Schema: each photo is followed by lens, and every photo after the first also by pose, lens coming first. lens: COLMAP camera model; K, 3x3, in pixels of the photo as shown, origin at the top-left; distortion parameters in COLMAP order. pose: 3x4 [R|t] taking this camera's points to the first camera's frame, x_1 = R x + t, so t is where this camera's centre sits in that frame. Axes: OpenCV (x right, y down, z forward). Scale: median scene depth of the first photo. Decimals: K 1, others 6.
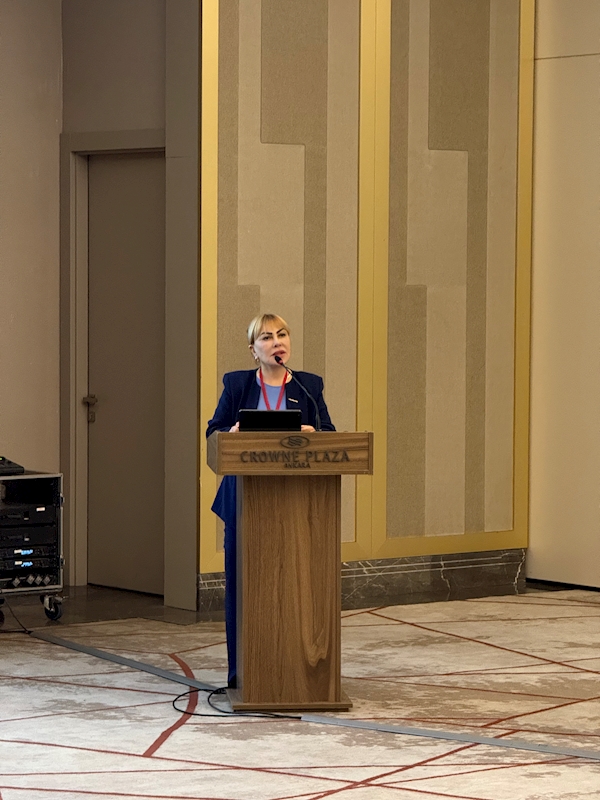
lens RADIAL K [[2820.0, 0, 301.7], [0, 2820.0, 399.4], [0, 0, 1]] dist [0.227388, 0.084498]
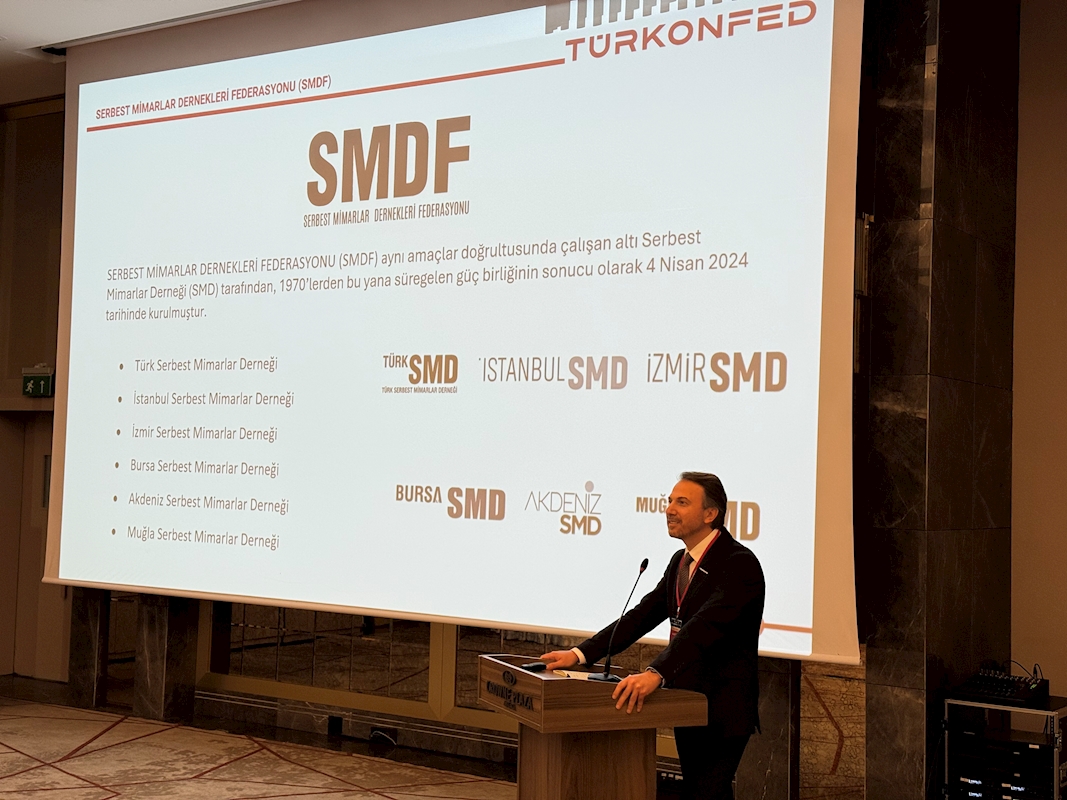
lens RADIAL K [[1482.2, 0, 530.8], [0, 1482.2, 399.0], [0, 0, 1]] dist [0.202011, -0.439538]
pose [[0.289431, -0.040263, -0.956352, 0.385440], [-0.071434, 0.995420, -0.063526, -0.036485], [0.954530, 0.086703, 0.285229, 0.744779]]
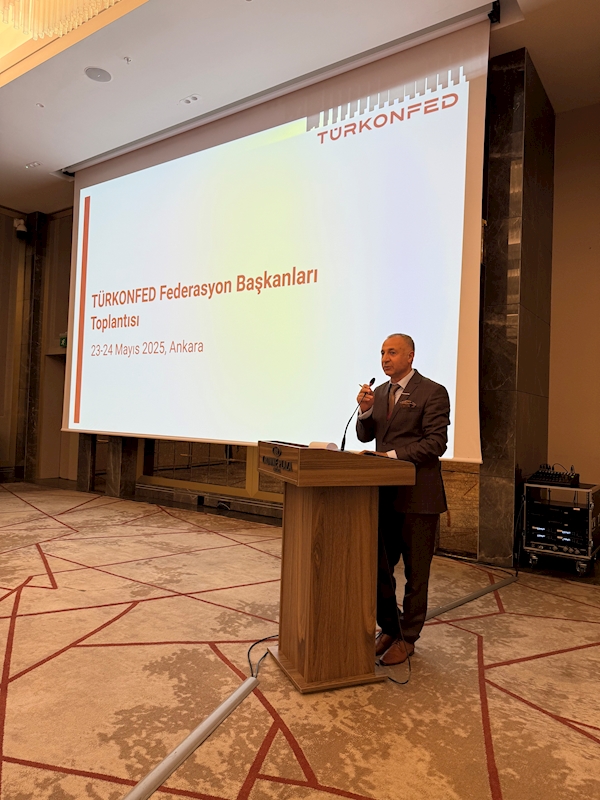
lens RADIAL K [[557.3, 0, 298.1], [0, 557.3, 398.8], [0, 0, 1]] dist [0.164102, -0.301026]
pose [[0.285040, -0.021302, -0.958279, 0.208478], [-0.079331, 0.995799, -0.045734, 0.001824], [0.955227, 0.089057, 0.282153, 0.804937]]
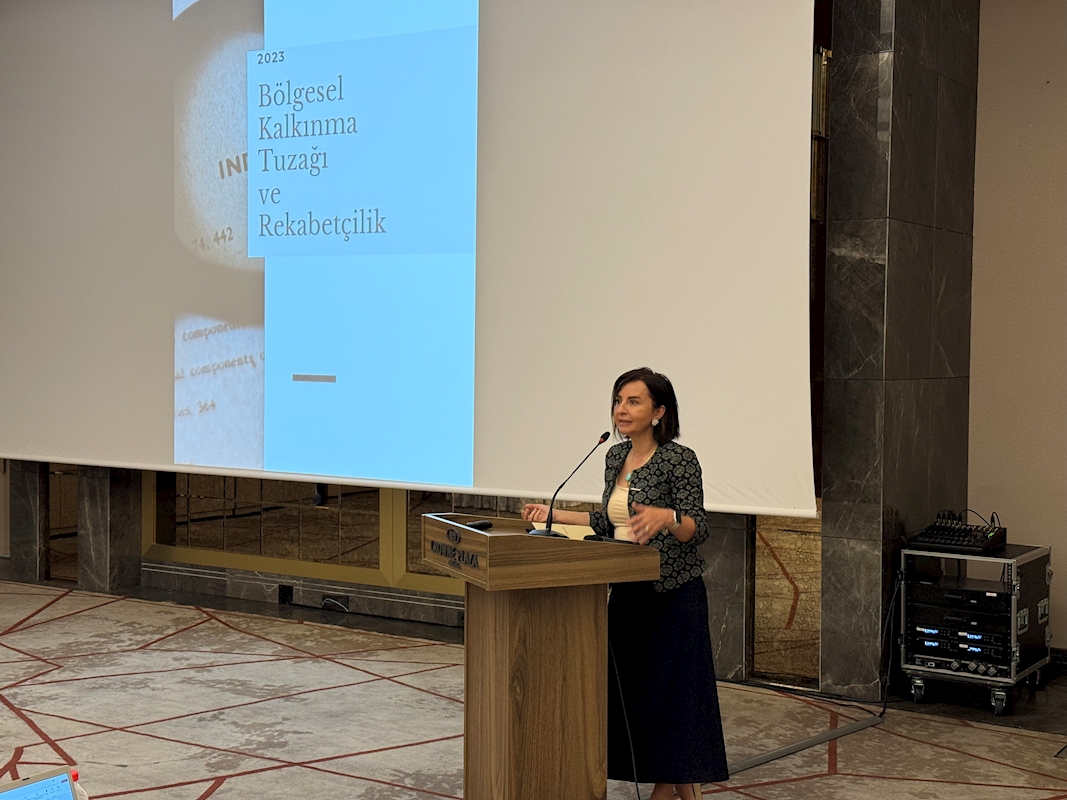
lens RADIAL K [[1480.3, 0, 532.2], [0, 1480.3, 401.4], [0, 0, 1]] dist [0.194008, -0.384966]
pose [[0.317833, 0.035870, -0.947468, 0.363645], [-0.051643, 0.998456, 0.020477, -0.030373], [0.946739, 0.042422, 0.319195, 0.756143]]
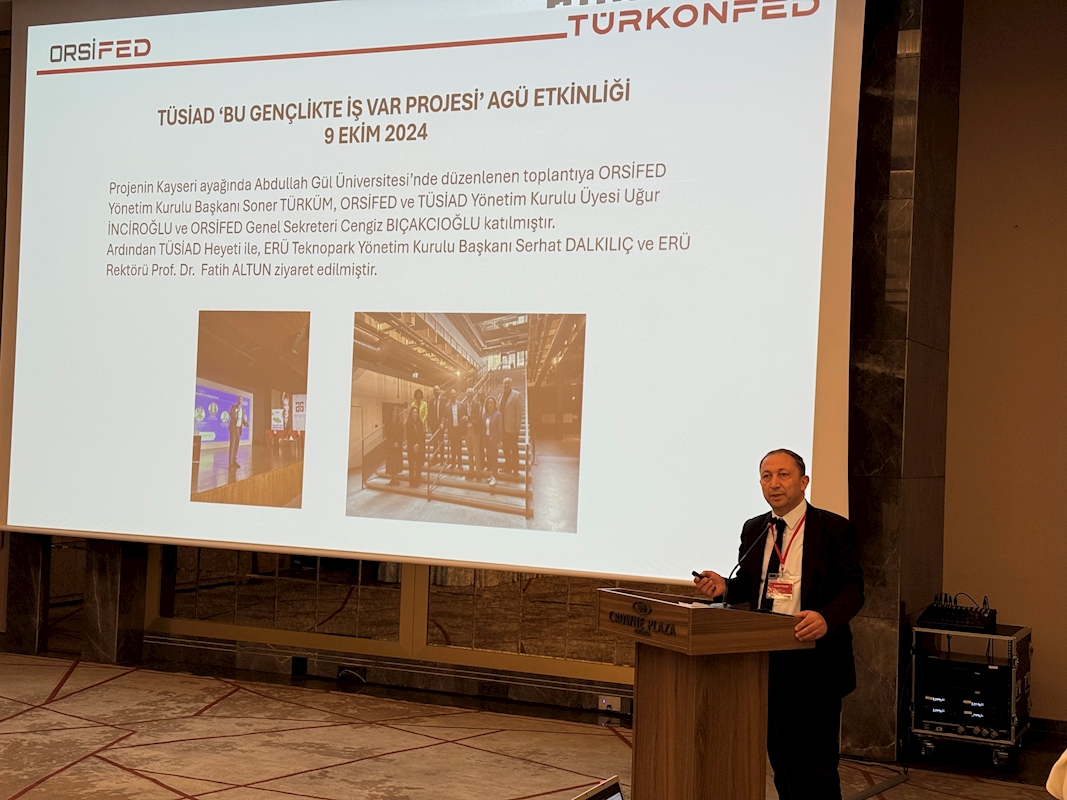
lens RADIAL K [[1480.3, 0, 532.2], [0, 1480.3, 401.4], [0, 0, 1]] dist [0.194008, -0.384966]
pose [[0.445067, -0.003837, -0.895489, 0.381671], [-0.076761, 0.996147, -0.042419, -0.027187], [0.892201, 0.087618, 0.443058, 0.628604]]
